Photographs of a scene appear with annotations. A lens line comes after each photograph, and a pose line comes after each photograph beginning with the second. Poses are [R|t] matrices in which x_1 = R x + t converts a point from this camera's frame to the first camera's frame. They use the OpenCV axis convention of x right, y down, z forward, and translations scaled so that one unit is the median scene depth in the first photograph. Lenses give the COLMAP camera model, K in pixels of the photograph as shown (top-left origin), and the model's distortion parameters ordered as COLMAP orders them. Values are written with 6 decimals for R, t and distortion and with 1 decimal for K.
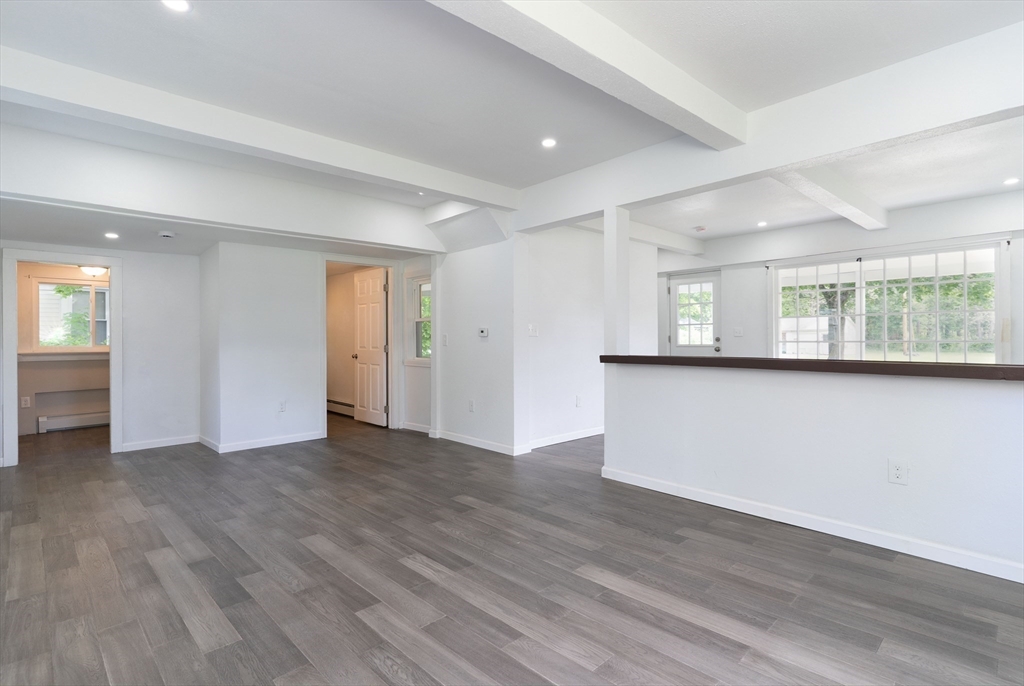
lens RADIAL K [[506.2, 0, 512.7], [0, 506.2, 338.5], [0, 0, 1]] dist [0.001121, 0.001563]
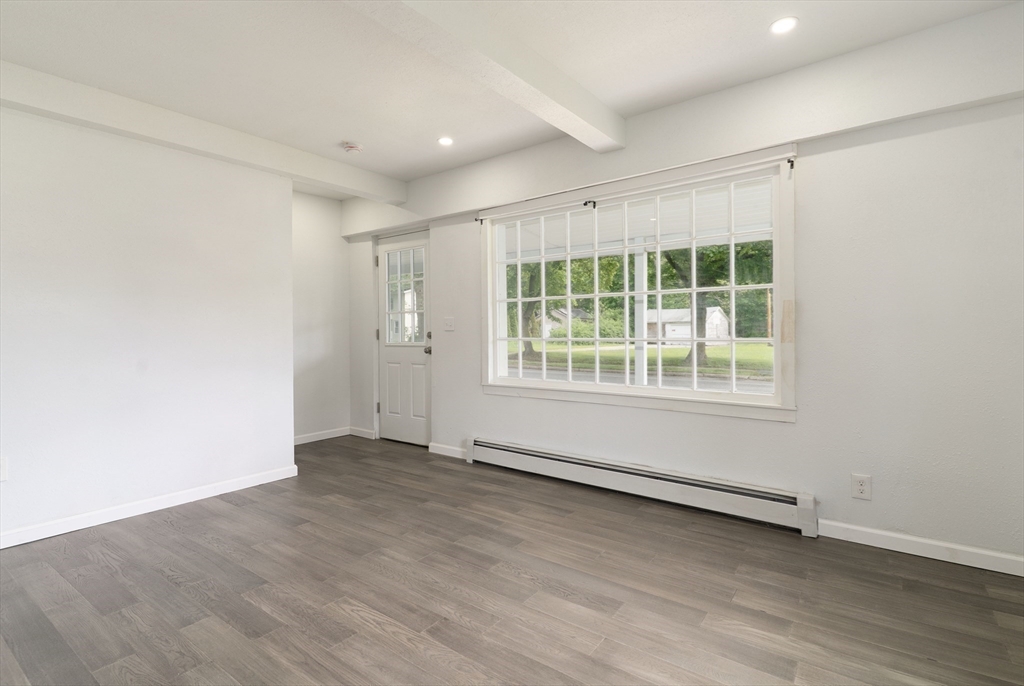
lens RADIAL K [[506.2, 0, 511.0], [0, 506.2, 334.7], [0, 0, 1]] dist [0.001121, 0.001563]
pose [[0.986713, -0.003671, 0.162430, 0.943480], [0.002234, 0.999957, 0.009029, -0.011736], [-0.162456, -0.008547, 0.986679, 0.807857]]
